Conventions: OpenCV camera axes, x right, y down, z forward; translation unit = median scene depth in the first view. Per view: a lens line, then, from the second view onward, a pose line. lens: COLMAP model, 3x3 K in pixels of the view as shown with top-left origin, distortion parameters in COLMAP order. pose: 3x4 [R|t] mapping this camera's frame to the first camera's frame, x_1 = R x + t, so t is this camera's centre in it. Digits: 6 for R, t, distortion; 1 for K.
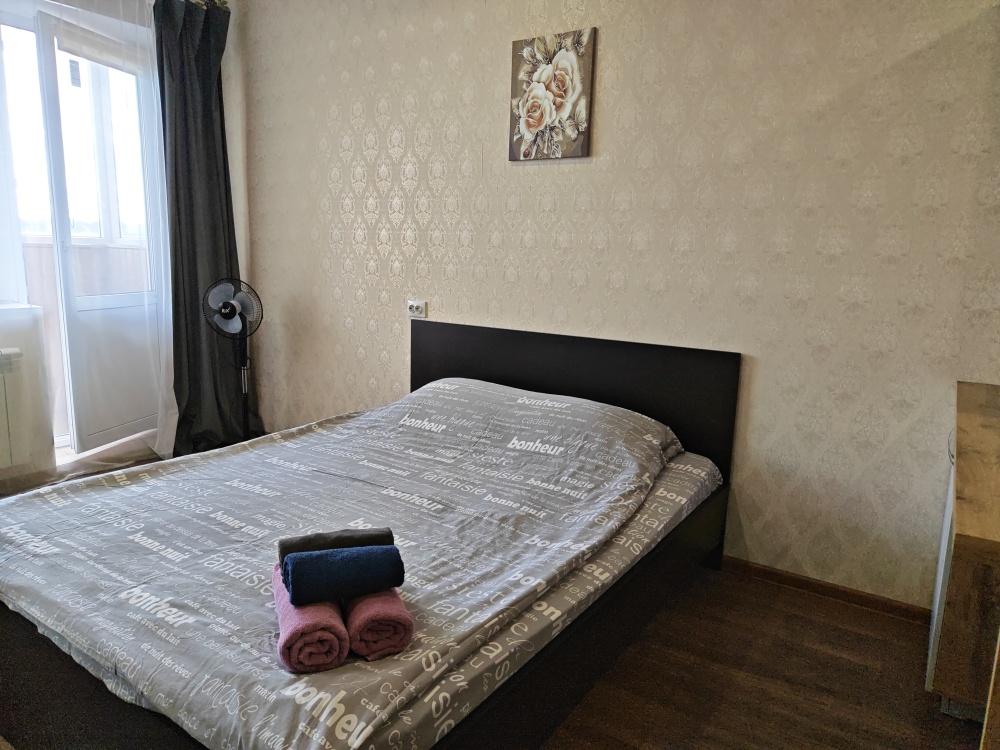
lens RADIAL K [[680.1, 0, 506.6], [0, 680.1, 357.4], [0, 0, 1]] dist [0.042416, -0.027588]
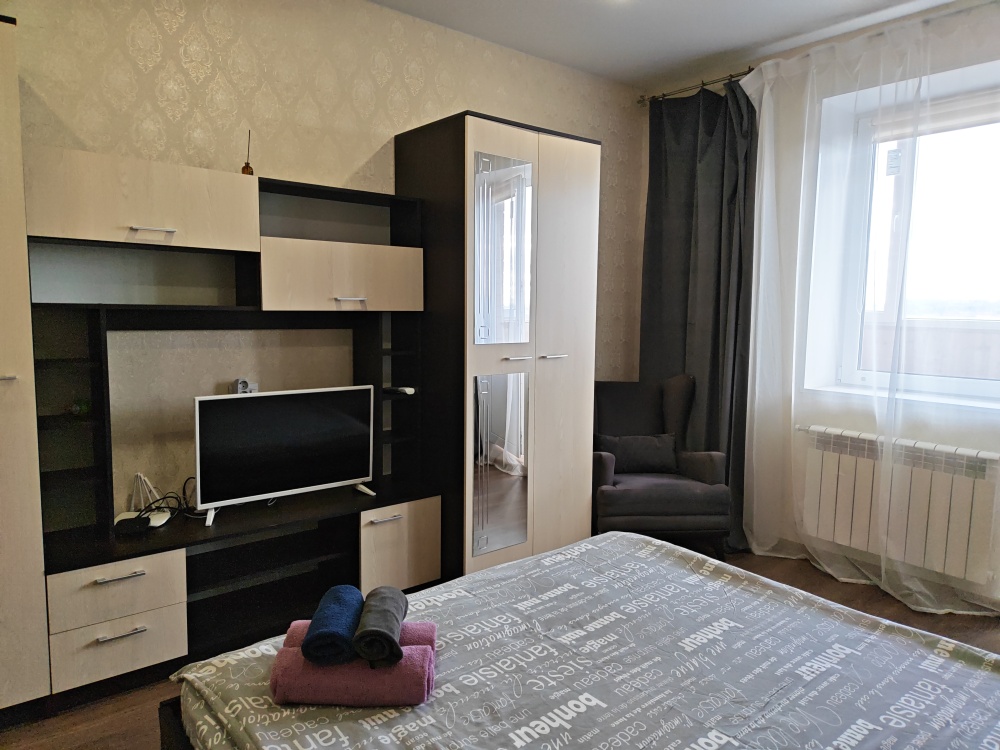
lens RADIAL K [[680.1, 0, 503.4], [0, 680.1, 381.5], [0, 0, 1]] dist [0.042416, -0.027588]
pose [[-0.286342, 0.073507, -0.955304, 0.347622], [-0.171941, 0.976924, 0.126708, -0.124597], [0.942573, 0.200538, -0.267095, 0.715339]]
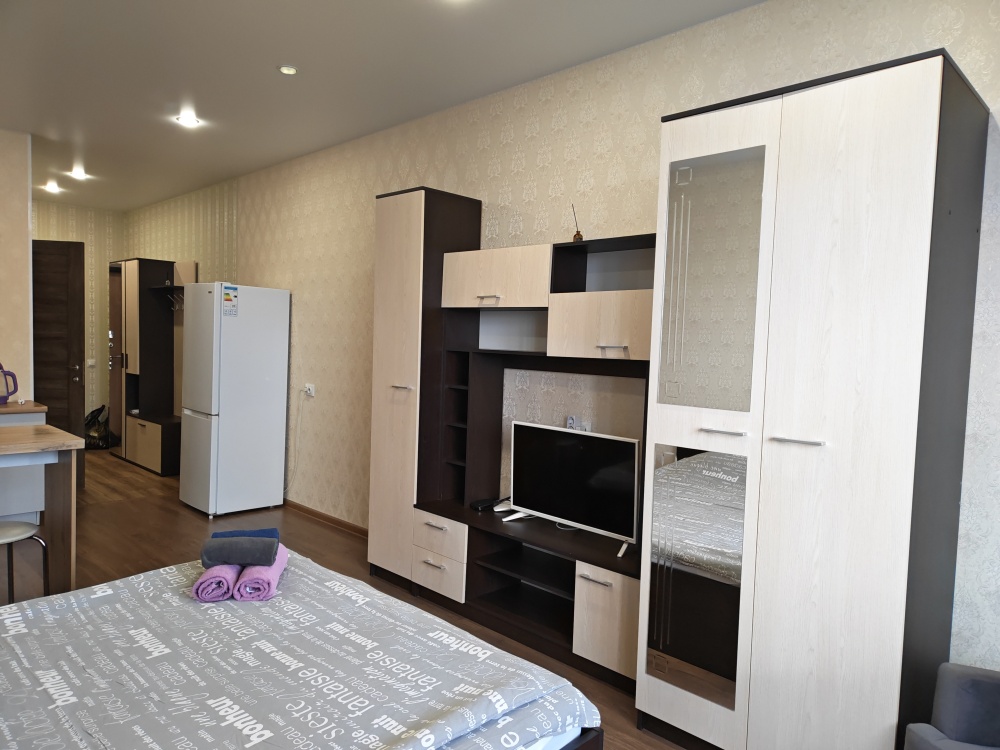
lens RADIAL K [[680.1, 0, 503.0], [0, 680.1, 388.9], [0, 0, 1]] dist [0.042416, -0.027588]
pose [[-0.979226, -0.076633, 0.187732, -0.572618], [-0.032558, 0.973245, 0.227453, -0.235707], [-0.200139, 0.216616, -0.955522, 1.191317]]
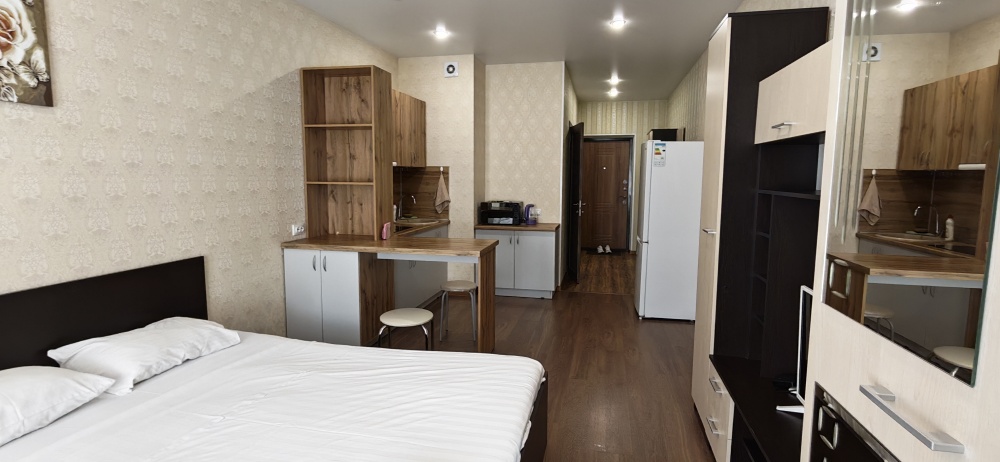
lens RADIAL K [[459.2, 0, 509.5], [0, 459.2, 221.9], [0, 0, 1]] dist [-0.004151, 0.000543]
pose [[-0.366976, -0.118517, 0.922649, -0.775007], [0.135631, 0.974434, 0.179115, -0.156029], [-0.920289, 0.190871, -0.341520, 0.632507]]
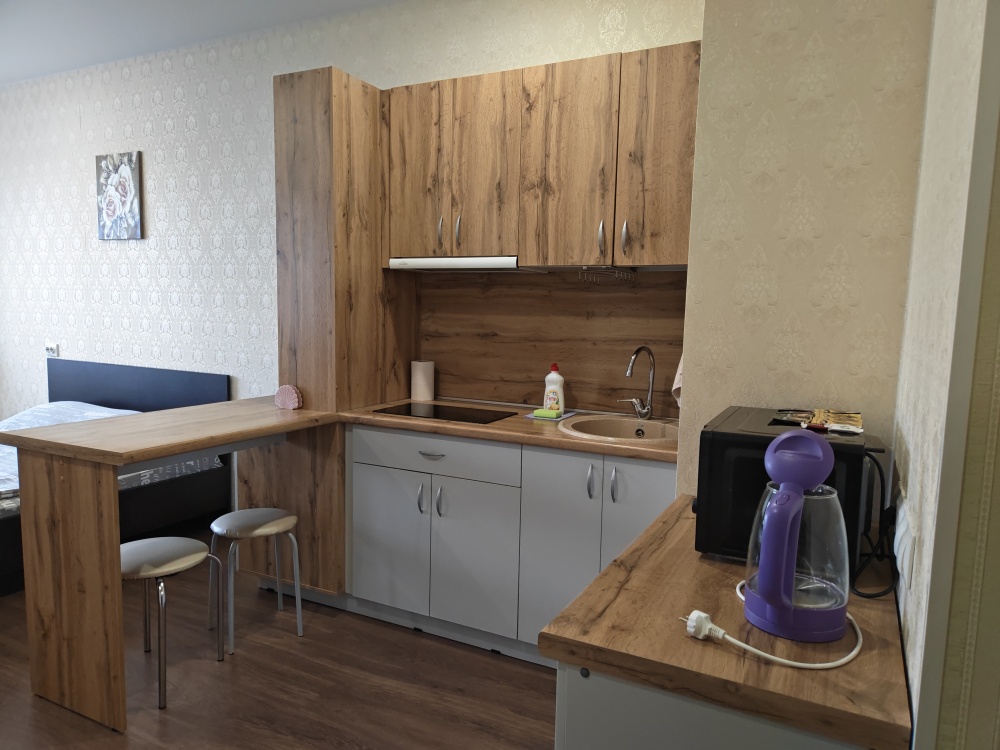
lens RADIAL K [[680.1, 0, 502.2], [0, 680.1, 384.7], [0, 0, 1]] dist [0.042416, -0.027588]
pose [[0.993695, -0.006316, 0.111943, 0.693002], [0.012418, 0.998470, -0.053891, 0.091815], [-0.111431, 0.054941, 0.992252, -0.472278]]
